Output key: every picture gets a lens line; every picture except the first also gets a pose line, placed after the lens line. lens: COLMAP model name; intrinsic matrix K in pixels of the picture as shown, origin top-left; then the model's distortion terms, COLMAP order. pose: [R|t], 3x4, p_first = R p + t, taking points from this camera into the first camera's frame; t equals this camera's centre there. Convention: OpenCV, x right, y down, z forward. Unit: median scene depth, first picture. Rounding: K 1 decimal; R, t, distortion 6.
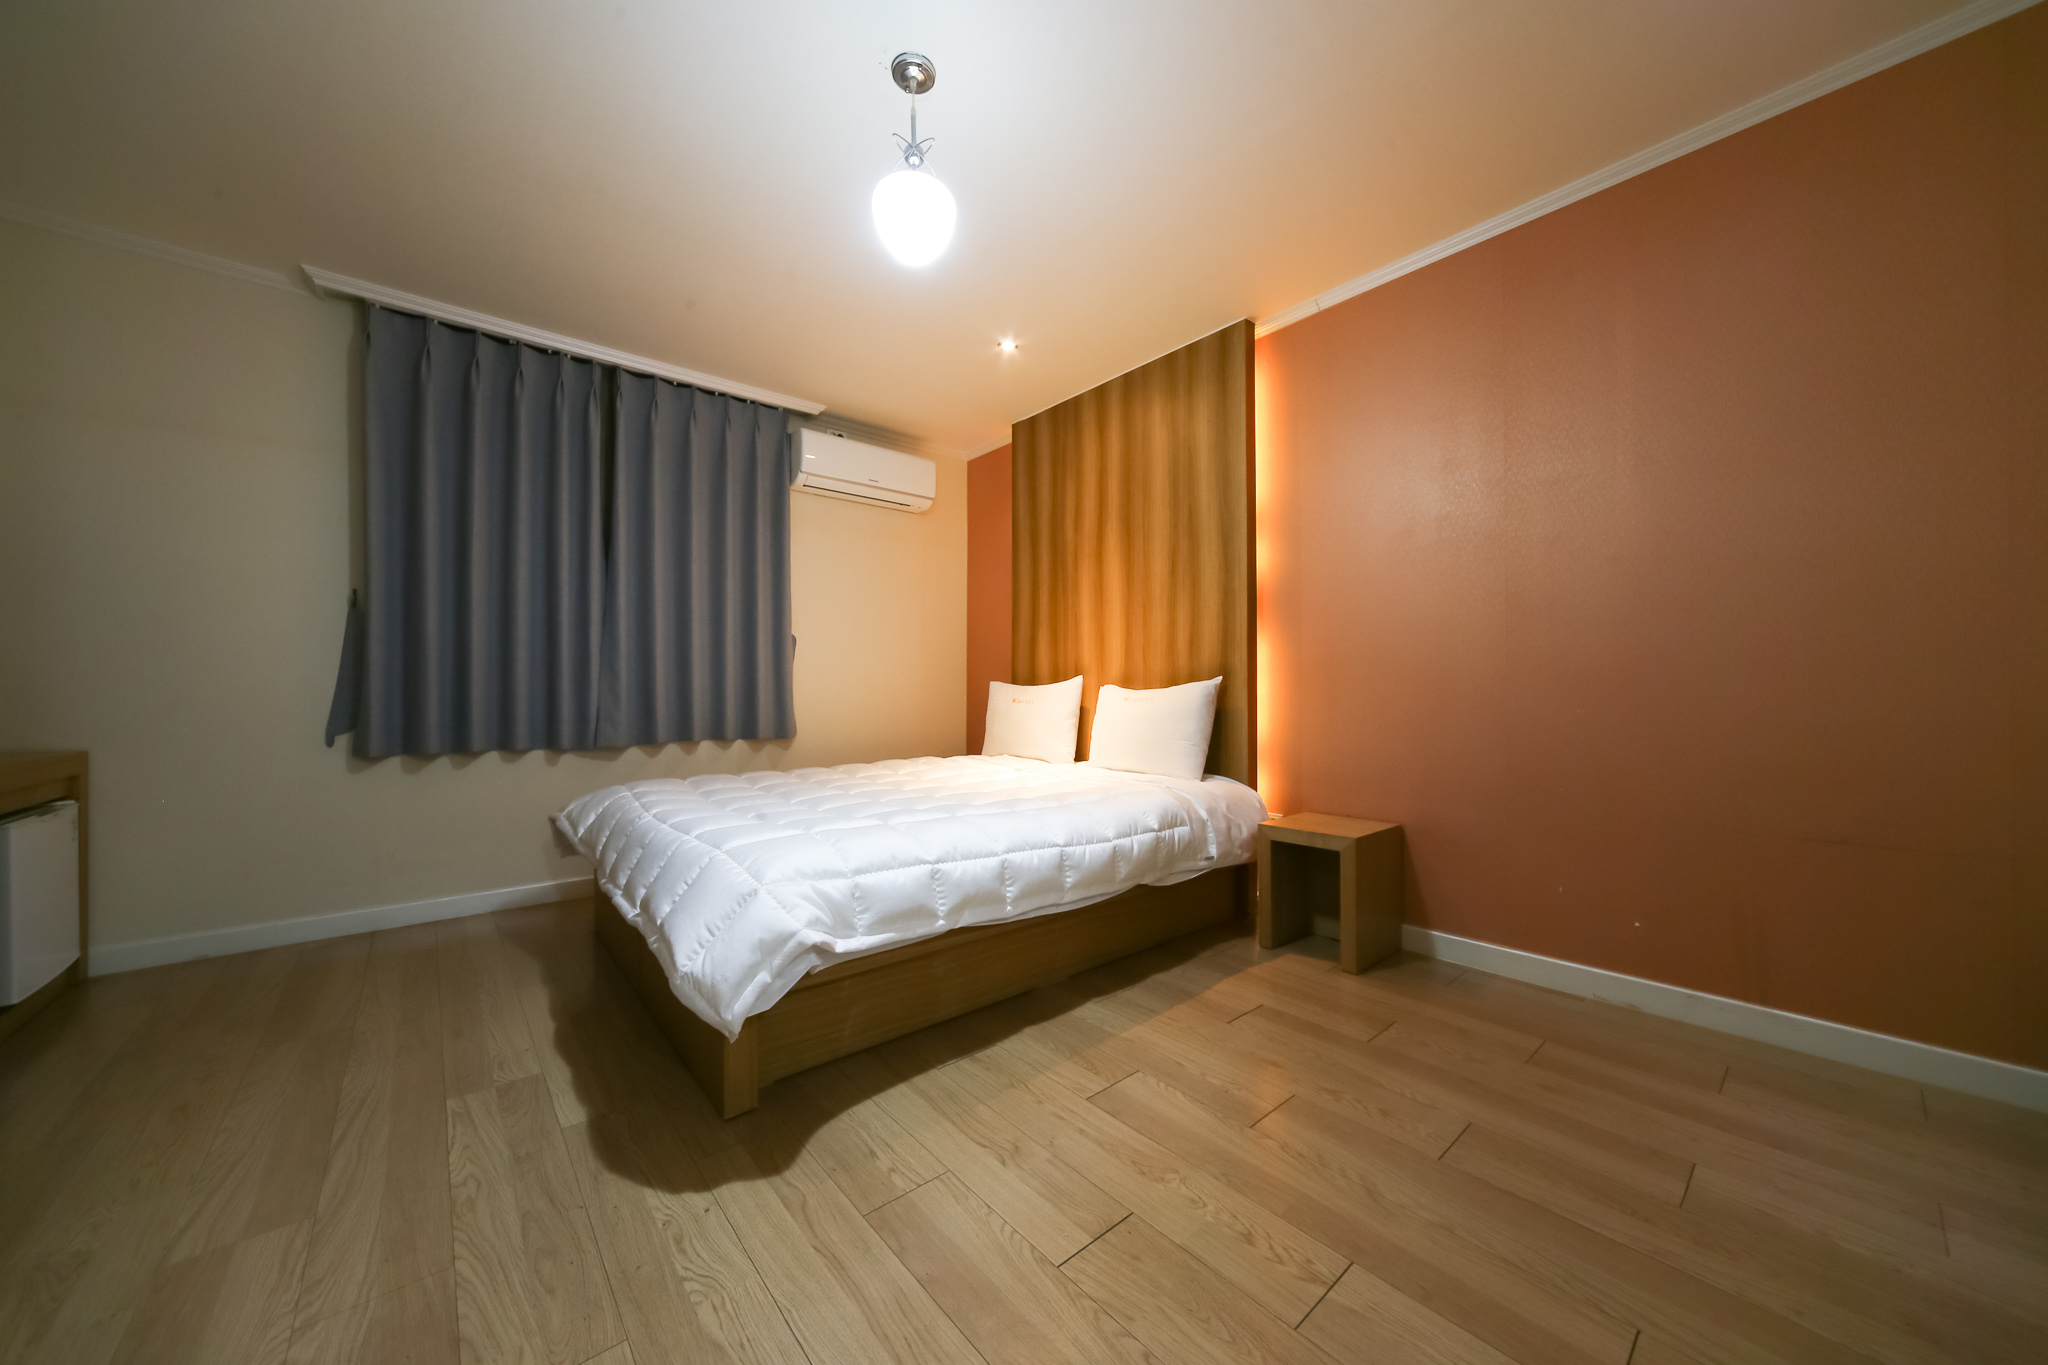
lens RADIAL K [[709.9, 0, 1027.0], [0, 709.9, 688.9], [0, 0, 1]] dist [-0.008149, 0.000107]
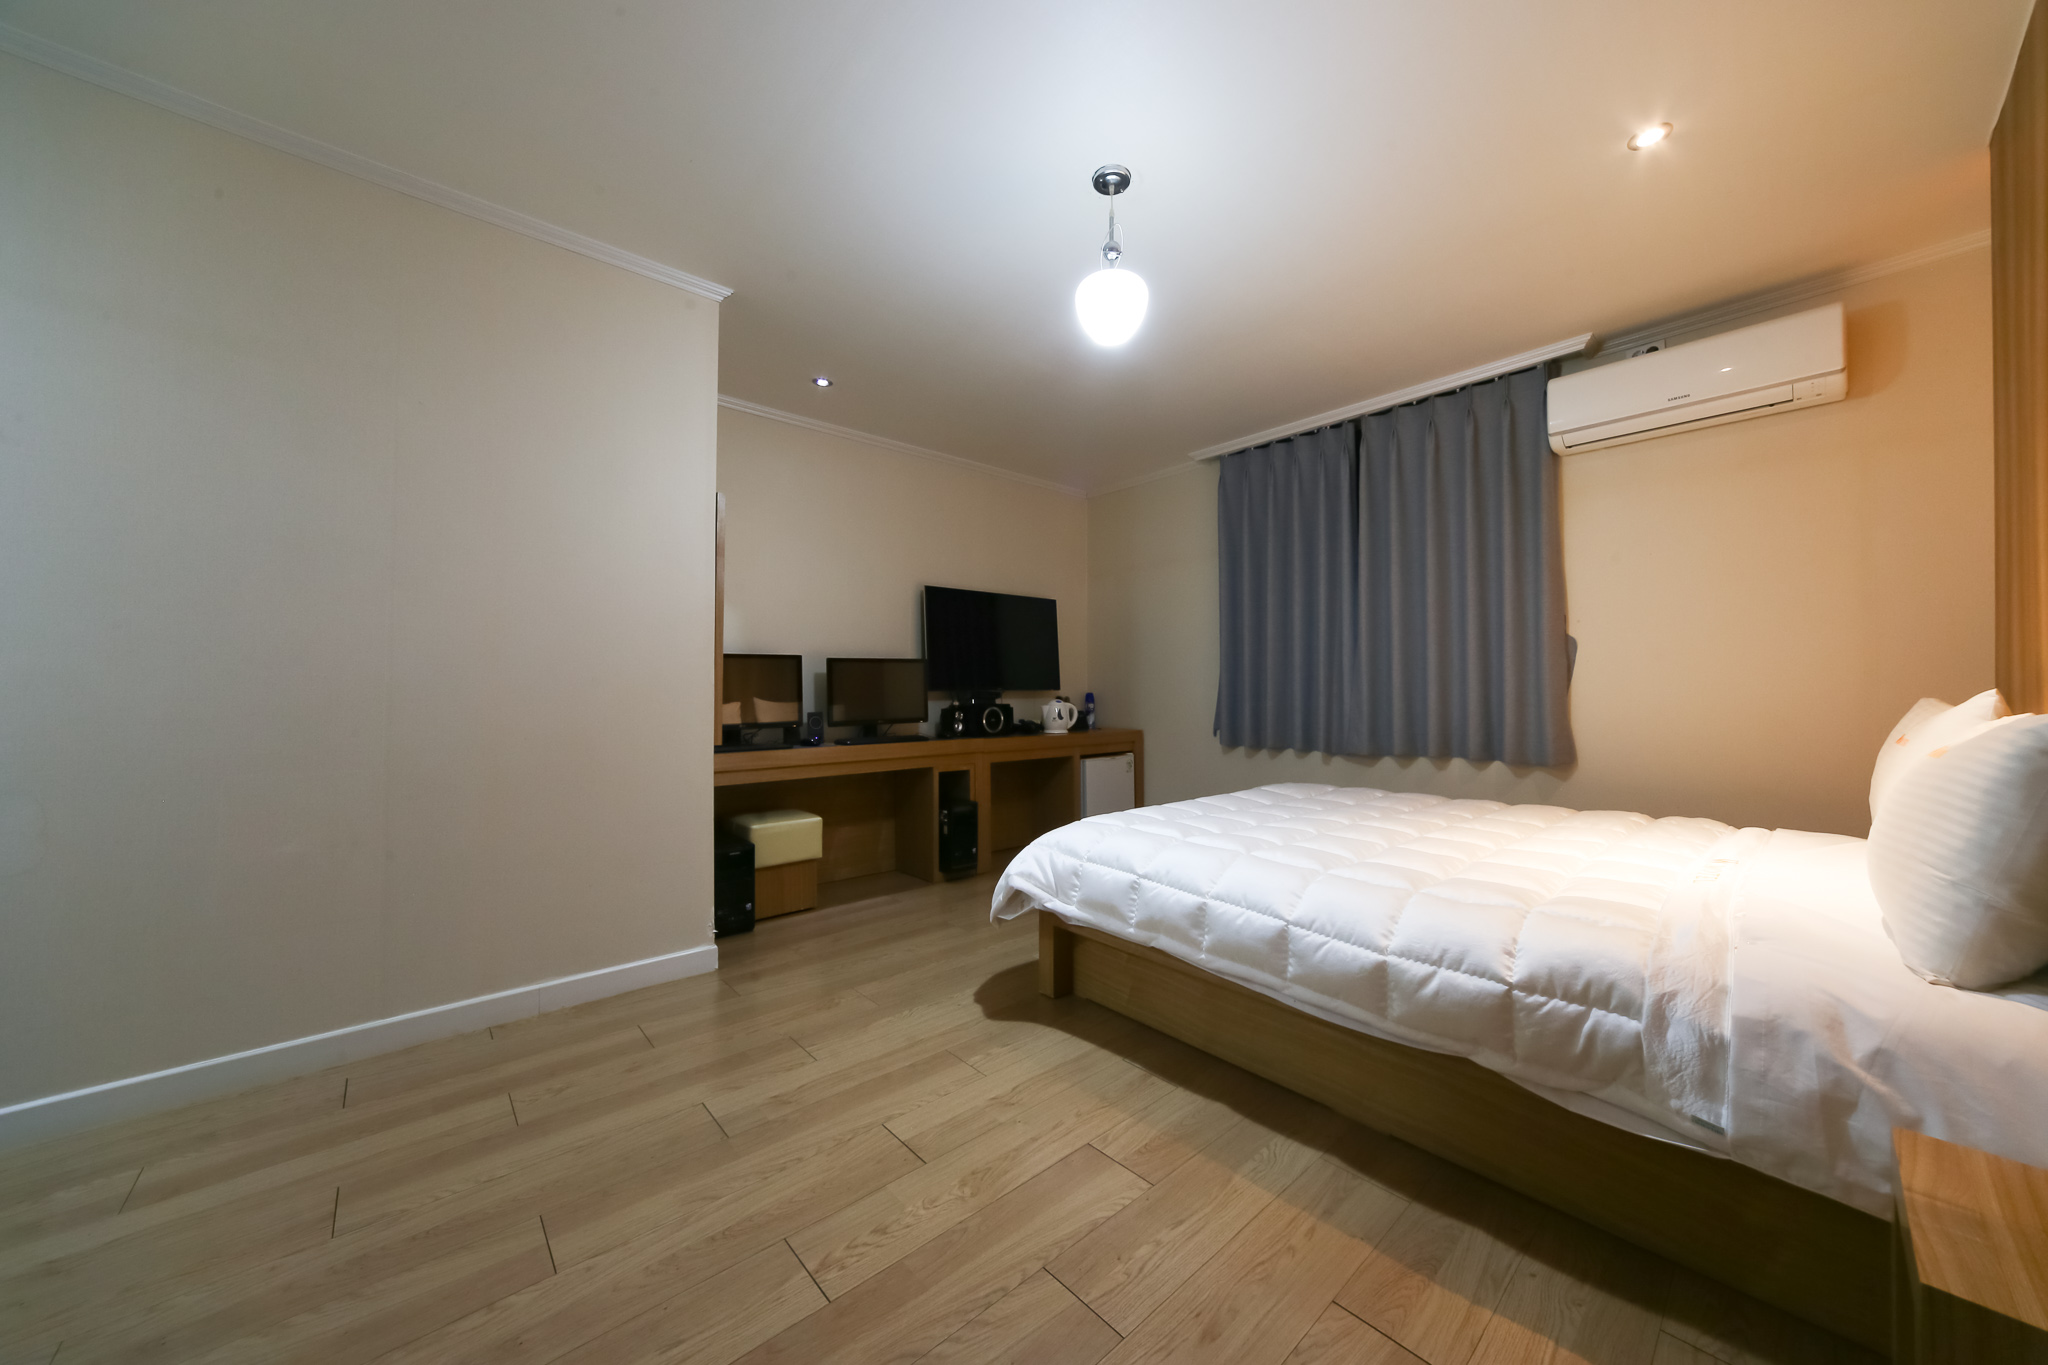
lens RADIAL K [[705.9, 0, 1033.3], [0, 705.9, 686.9], [0, 0, 1]] dist [-0.007349, -0.000014]
pose [[0.027011, -0.004864, -0.999623, 0.900093], [0.002865, 0.999984, -0.004789, -0.037399], [0.999631, -0.002735, 0.027024, 0.770947]]
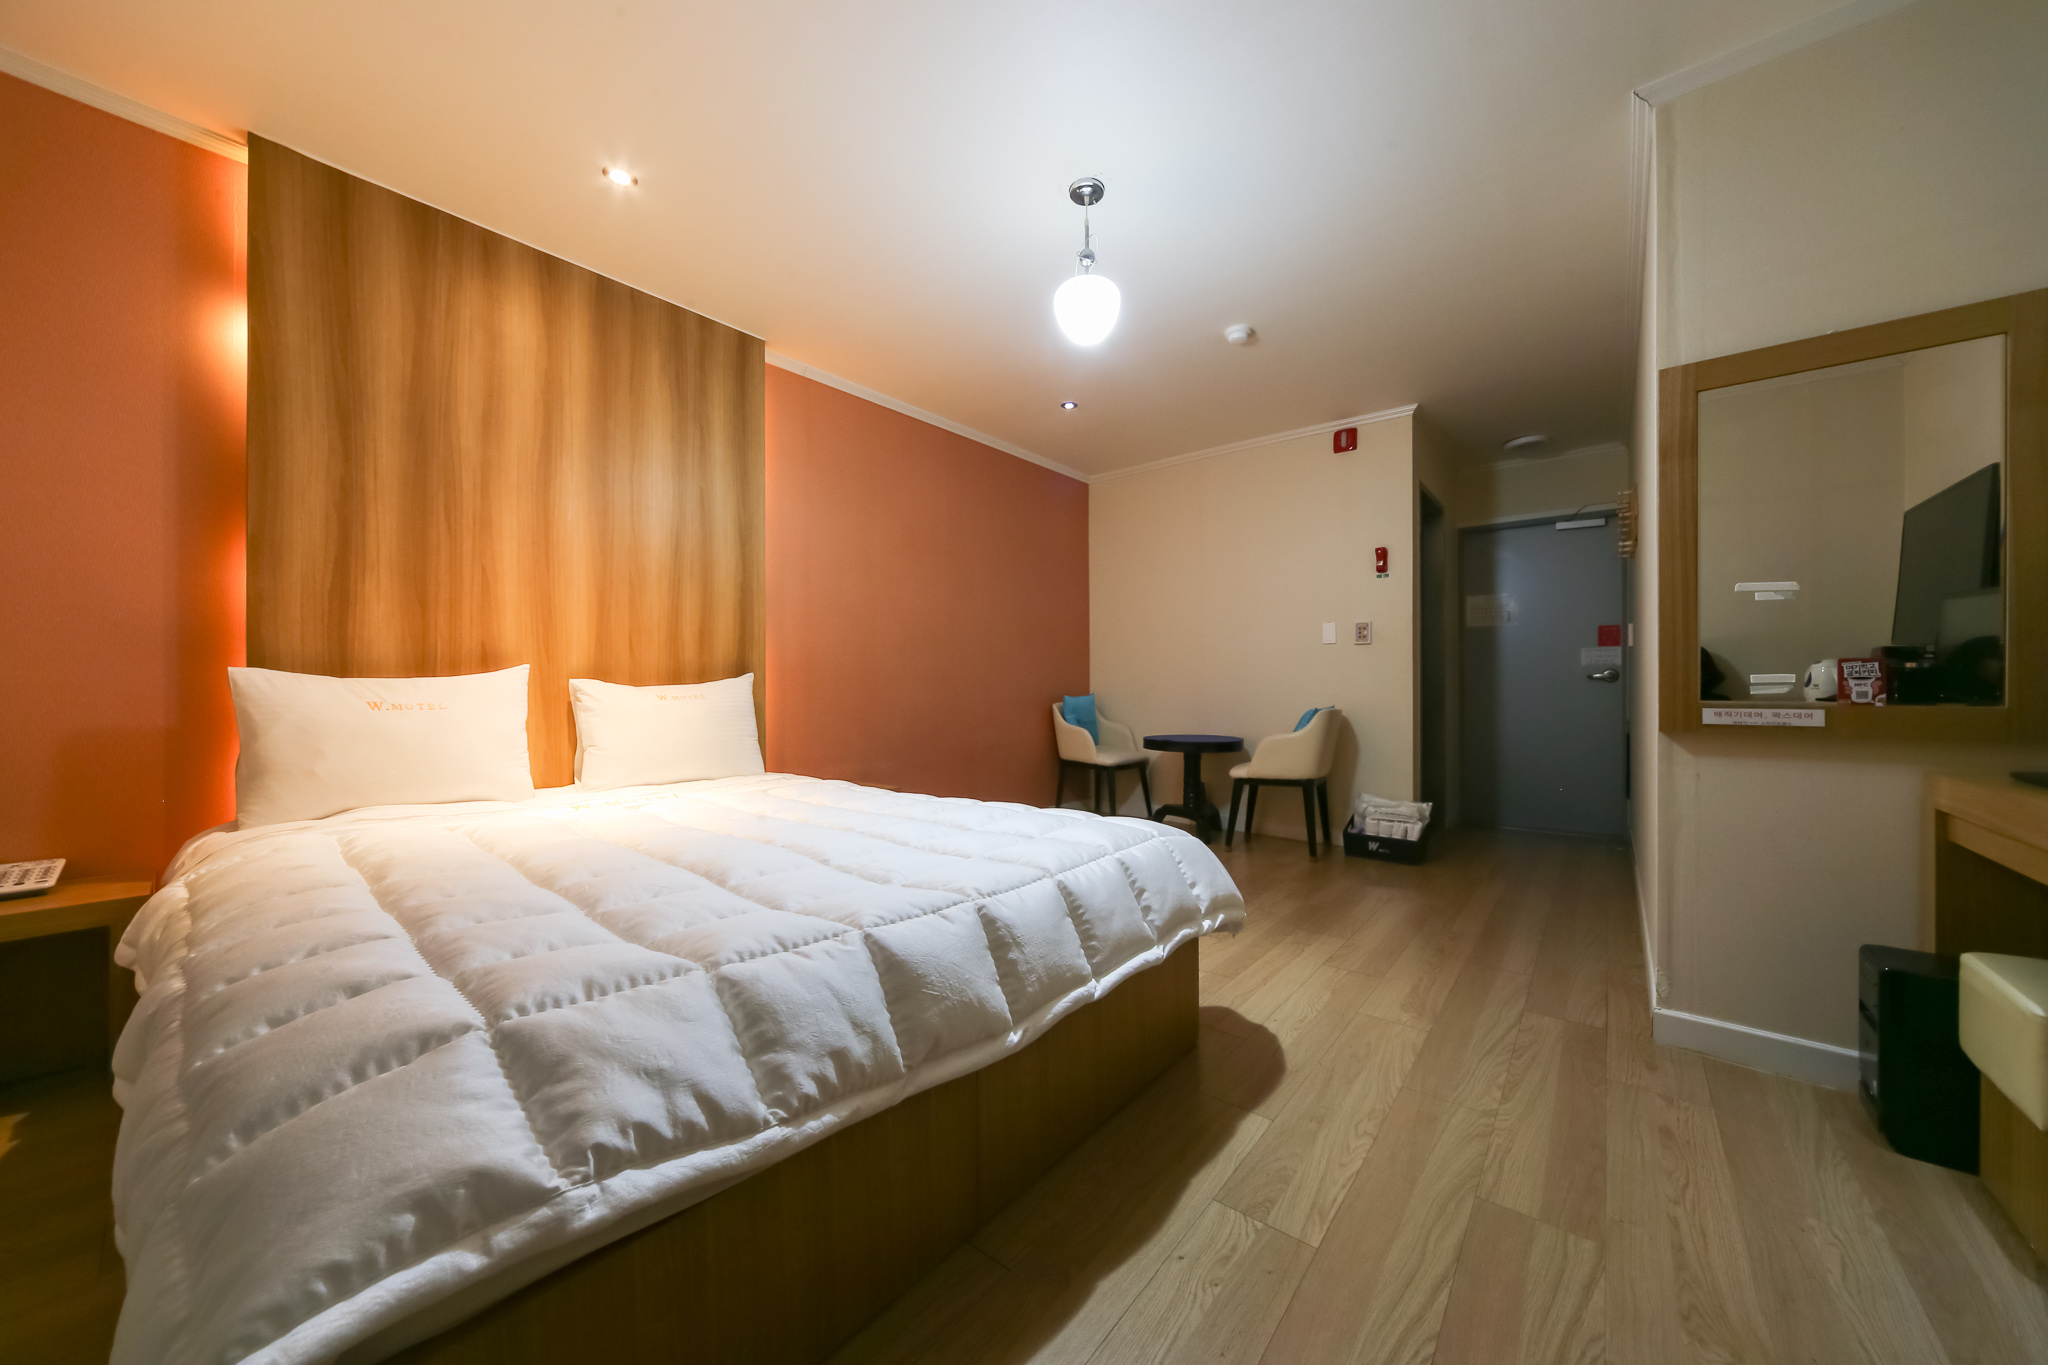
lens RADIAL K [[705.9, 0, 1033.3], [0, 705.9, 686.9], [0, 0, 1]] dist [-0.007349, -0.000014]
pose [[-0.177614, -0.001129, 0.984100, -1.278837], [-0.005072, 0.999987, 0.000232, 0.000497], [-0.984087, -0.004950, -0.177618, 1.220666]]
